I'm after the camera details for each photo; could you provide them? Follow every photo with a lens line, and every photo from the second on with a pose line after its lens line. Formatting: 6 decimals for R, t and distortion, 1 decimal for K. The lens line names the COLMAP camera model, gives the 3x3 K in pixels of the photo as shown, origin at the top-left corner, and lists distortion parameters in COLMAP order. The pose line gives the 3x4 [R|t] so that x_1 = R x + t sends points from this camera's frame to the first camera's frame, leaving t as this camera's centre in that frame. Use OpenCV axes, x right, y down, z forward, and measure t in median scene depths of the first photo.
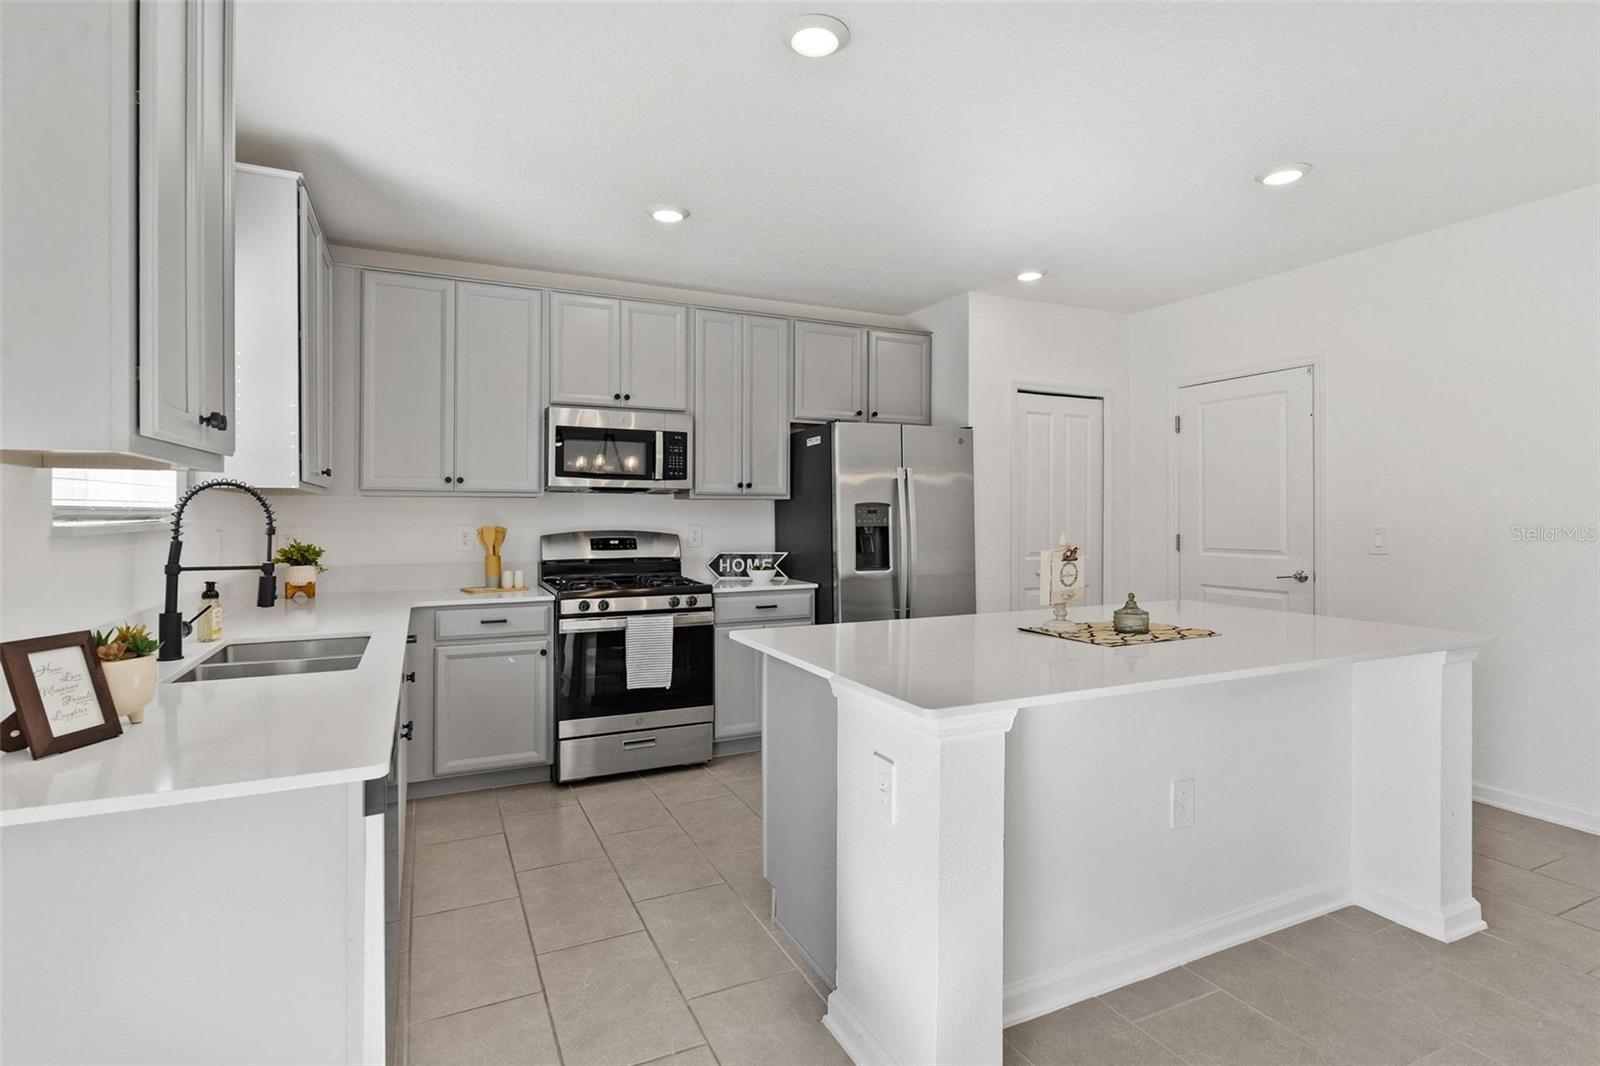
lens RADIAL K [[786.4, 0, 801.1], [0, 786.4, 513.8], [0, 0, 1]] dist [0.000019, 0.000279]
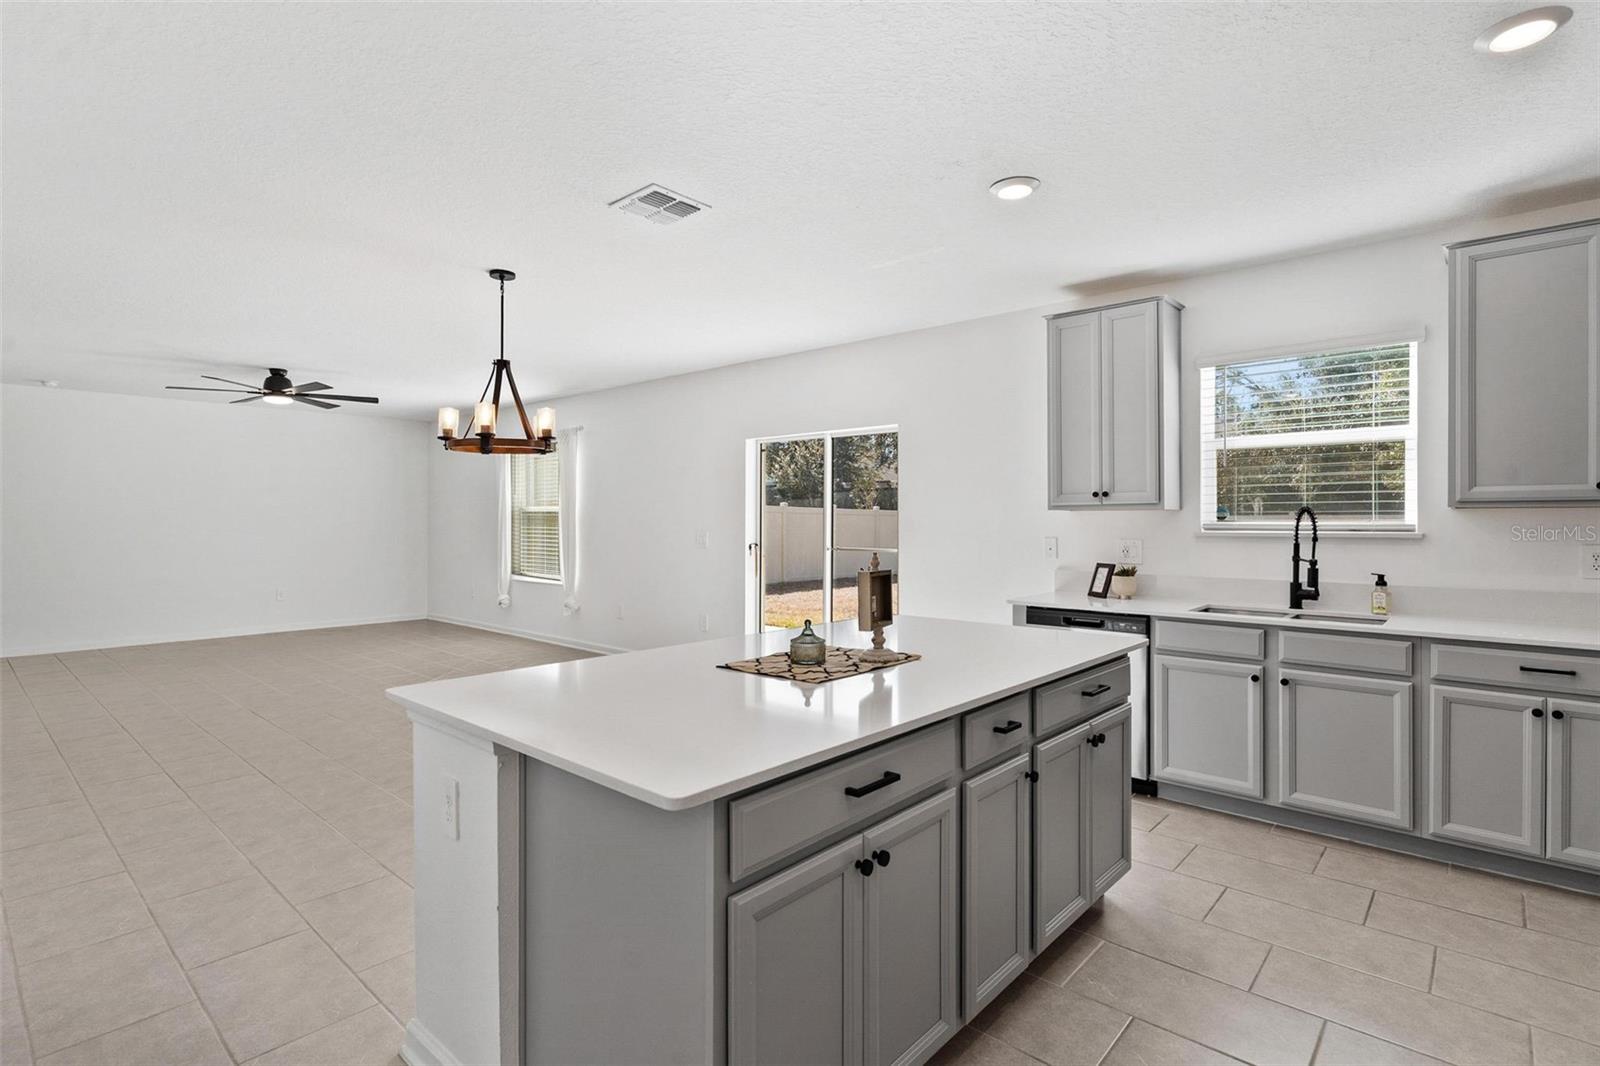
lens RADIAL K [[782.2, 0, 795.6], [0, 782.2, 530.3], [0, 0, 1]] dist [0.003293, 0.000723]
pose [[-0.923761, 0.007071, -0.382904, 0.466263], [0.002084, 0.999908, 0.013438, -0.010091], [0.382963, 0.011616, -0.923690, 1.104930]]
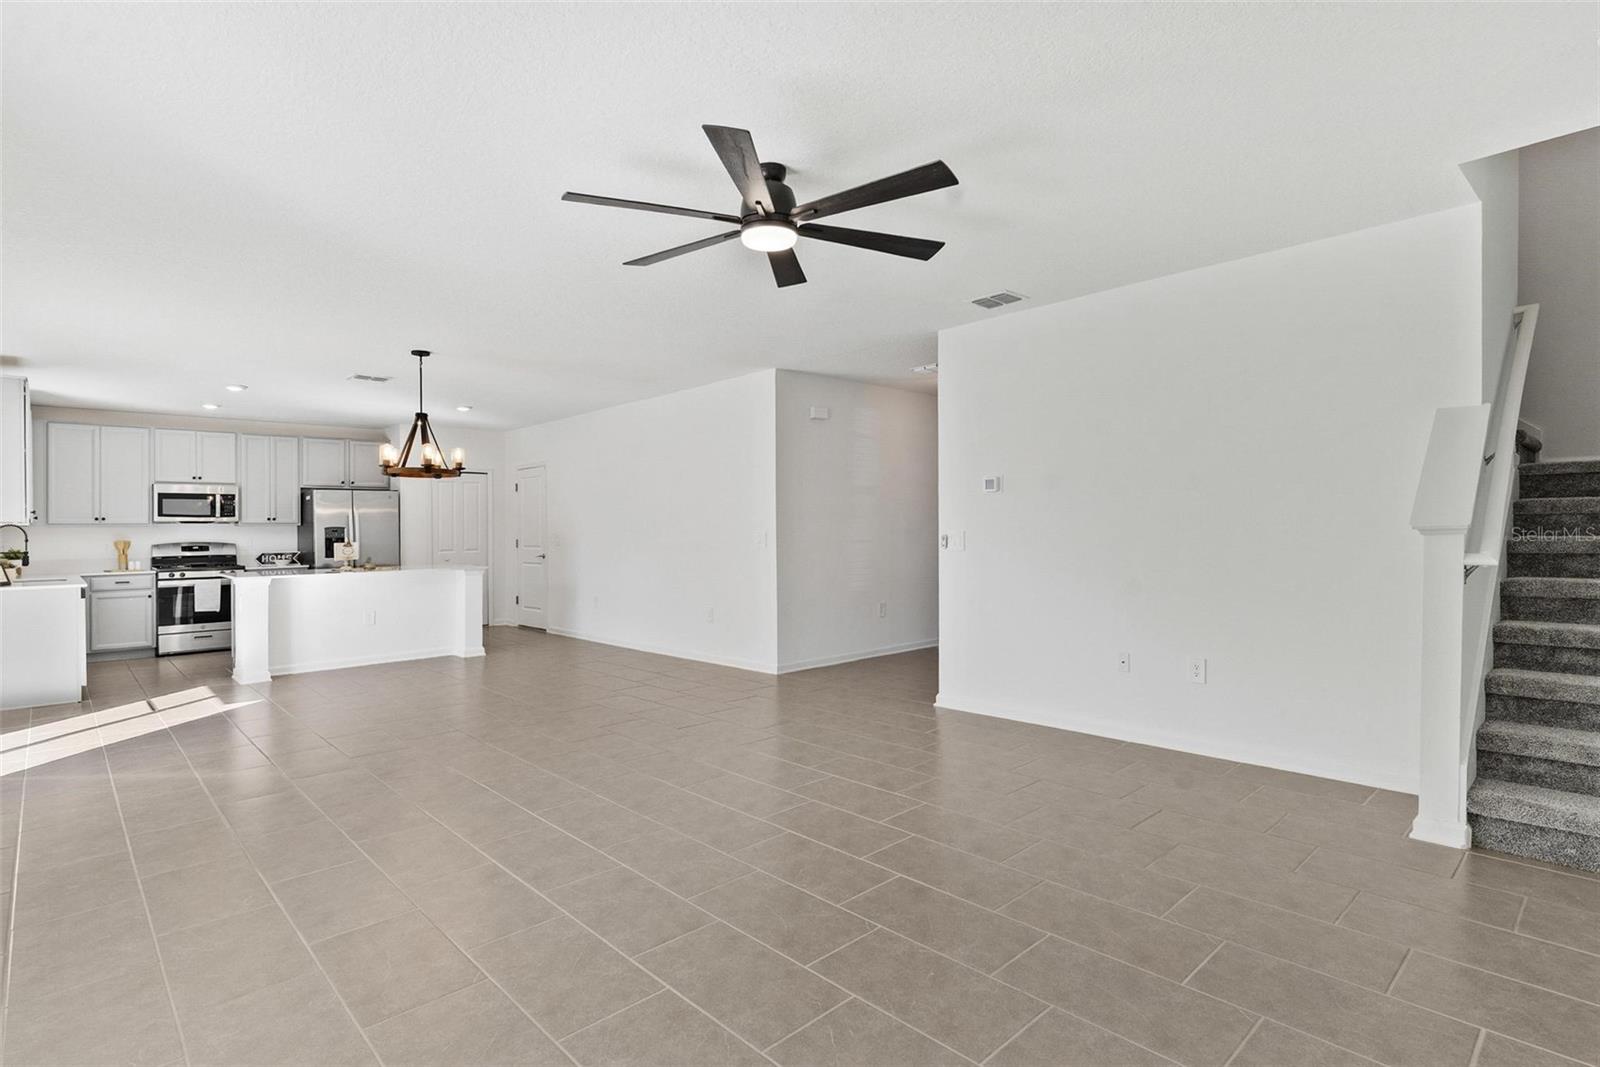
lens RADIAL K [[799.8, 0, 797.0], [0, 799.8, 524.8], [0, 0, 1]] dist [0.001047, 0.000407]
pose [[0.952995, -0.011810, 0.302755, 0.641109], [0.014428, 0.999875, -0.006411, 0.012899], [-0.302641, 0.010478, 0.953047, -1.498452]]
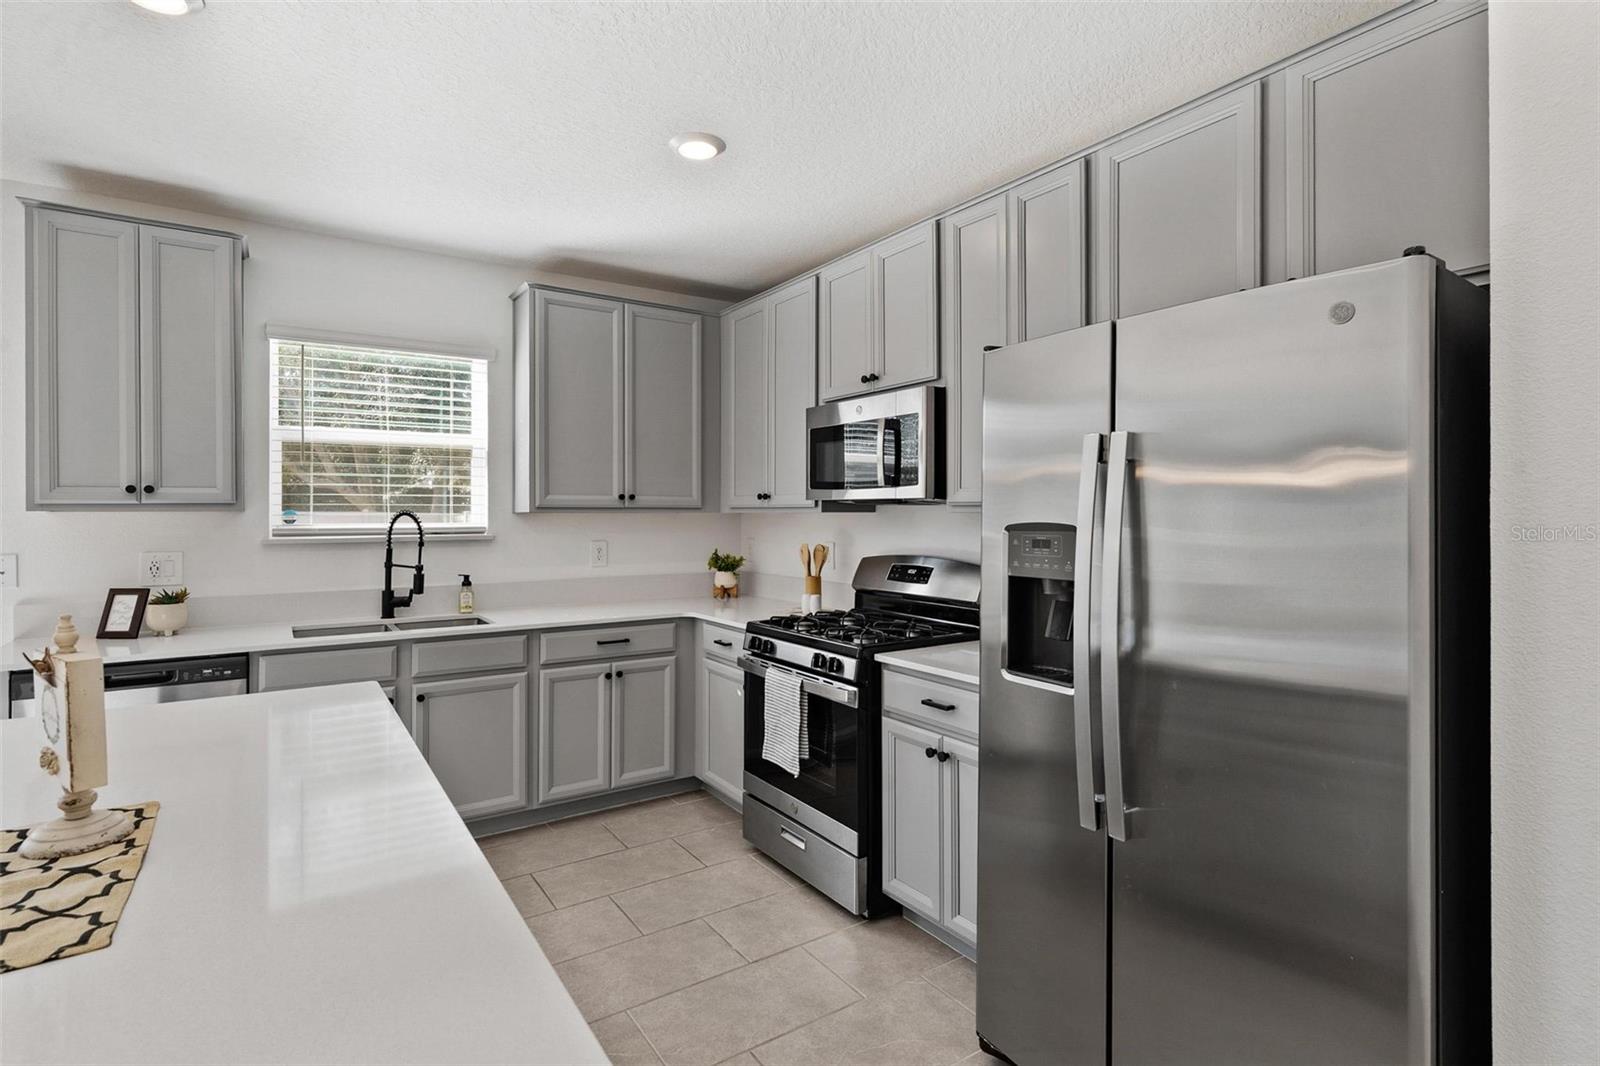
lens RADIAL K [[786.4, 0, 801.1], [0, 786.4, 513.8], [0, 0, 1]] dist [0.000019, 0.000279]
pose [[0.149491, 0.001083, -0.988763, 0.495842], [0.001252, 0.999998, 0.001284, -0.019767], [0.988762, -0.001430, 0.149489, 0.811083]]
